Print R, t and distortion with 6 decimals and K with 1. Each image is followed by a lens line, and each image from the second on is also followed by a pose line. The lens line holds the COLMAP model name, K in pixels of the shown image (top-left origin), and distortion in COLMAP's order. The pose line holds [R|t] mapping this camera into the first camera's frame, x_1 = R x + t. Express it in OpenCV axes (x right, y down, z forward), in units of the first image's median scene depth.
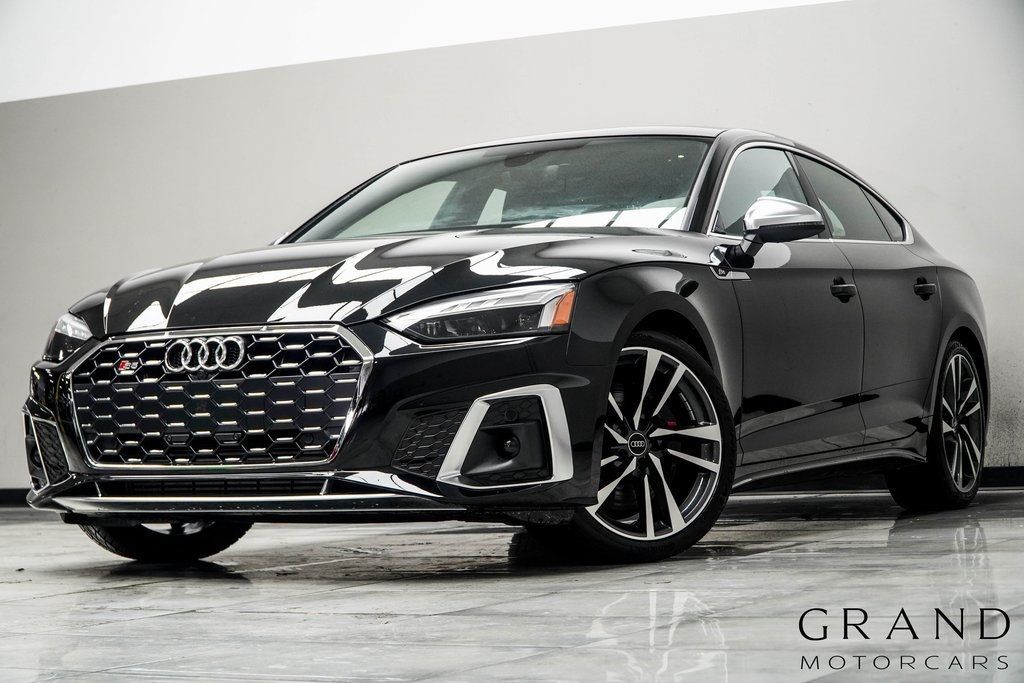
lens RADIAL K [[2089.8, 0, 513.5], [0, 2089.8, 345.9], [0, 0, 1]] dist [-0.185246, 0.000000]
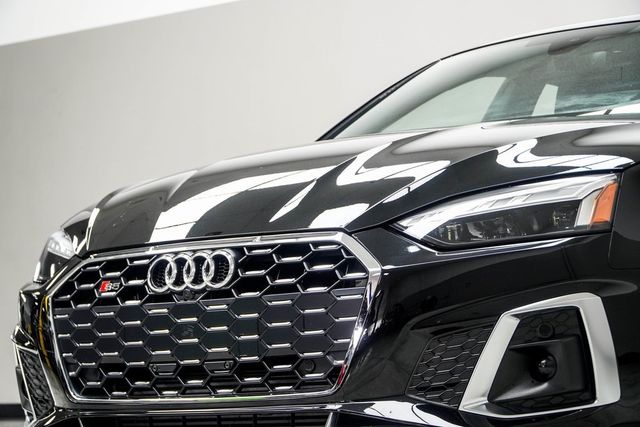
lens RADIAL K [[1960.5, 0, 318.7], [0, 1960.5, 207.7], [0, 0, 1]] dist [-0.558416, 0.000000]
pose [[0.989016, -0.037344, -0.143010, 0.022007], [0.034031, 0.999094, -0.025545, 0.000220], [0.143834, 0.020398, 0.989392, 0.198025]]
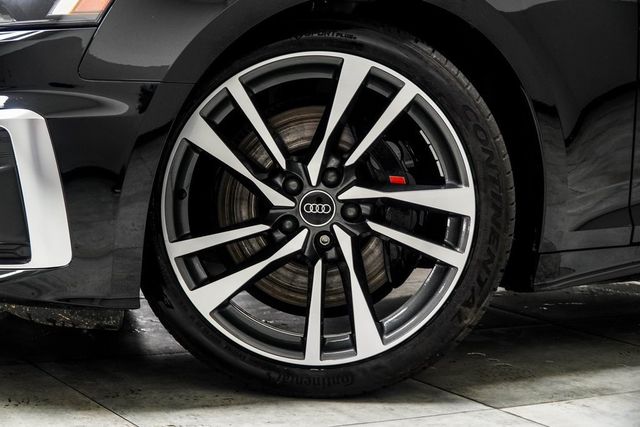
lens RADIAL K [[1306.1, 0, 320.0], [0, 1306.1, 214.1], [0, 0, 1]] dist [-0.185246, 0.000000]
pose [[0.812395, 0.119705, -0.570688, 0.302453], [-0.032883, 0.986549, 0.160123, -0.014728], [0.582180, -0.111317, 0.805404, 0.733831]]
